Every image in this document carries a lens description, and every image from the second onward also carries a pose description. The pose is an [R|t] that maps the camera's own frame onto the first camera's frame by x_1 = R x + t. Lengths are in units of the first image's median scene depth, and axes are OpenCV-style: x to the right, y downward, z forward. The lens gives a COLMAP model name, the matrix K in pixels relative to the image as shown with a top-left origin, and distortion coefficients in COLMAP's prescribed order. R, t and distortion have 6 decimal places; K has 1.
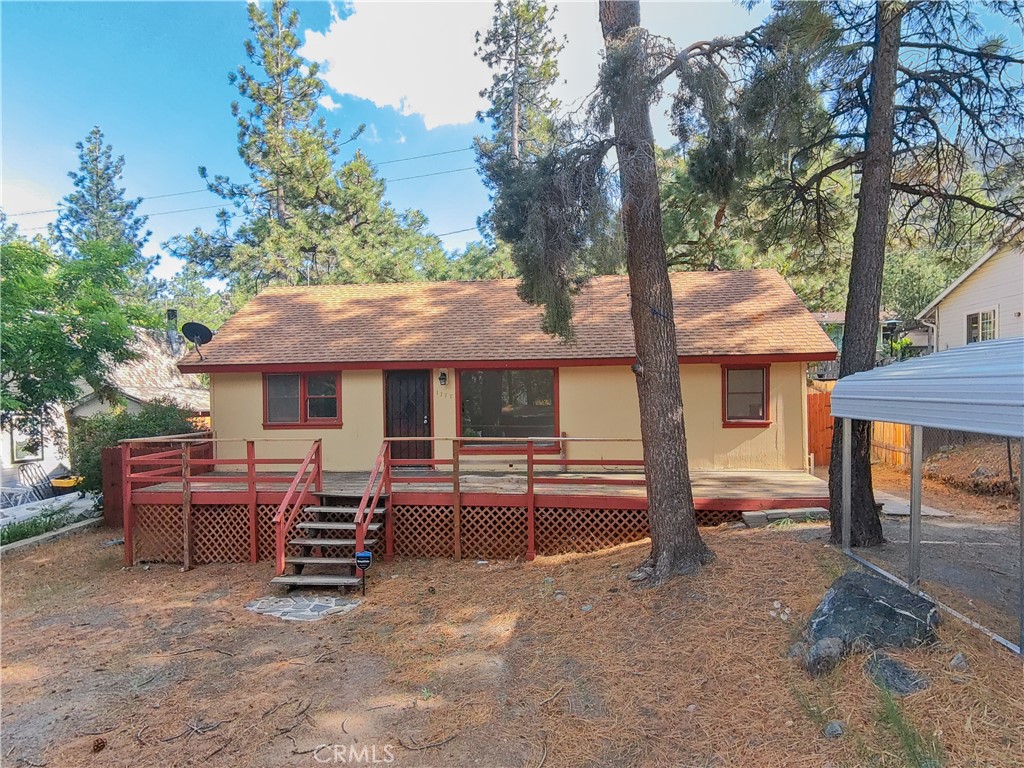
lens RADIAL K [[413.4, 0, 512.0], [0, 413.4, 384.0], [0, 0, 1]] dist [0.001063, -0.000521]
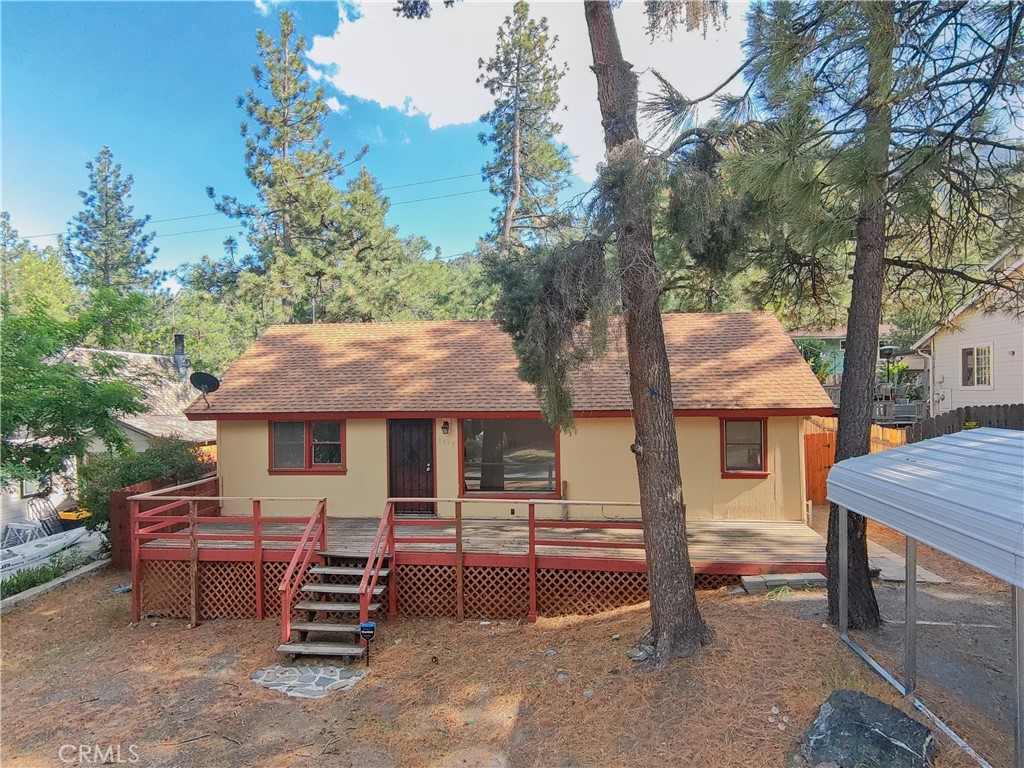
lens RADIAL K [[409.8, 0, 512.1], [0, 409.8, 376.2], [0, 0, 1]] dist [-0.001573, 0.000506]
pose [[0.999997, 0.000067, -0.002243, -0.001830], [-0.000095, 0.999921, -0.012576, -0.133205], [0.002242, 0.012576, 0.999918, -0.008719]]
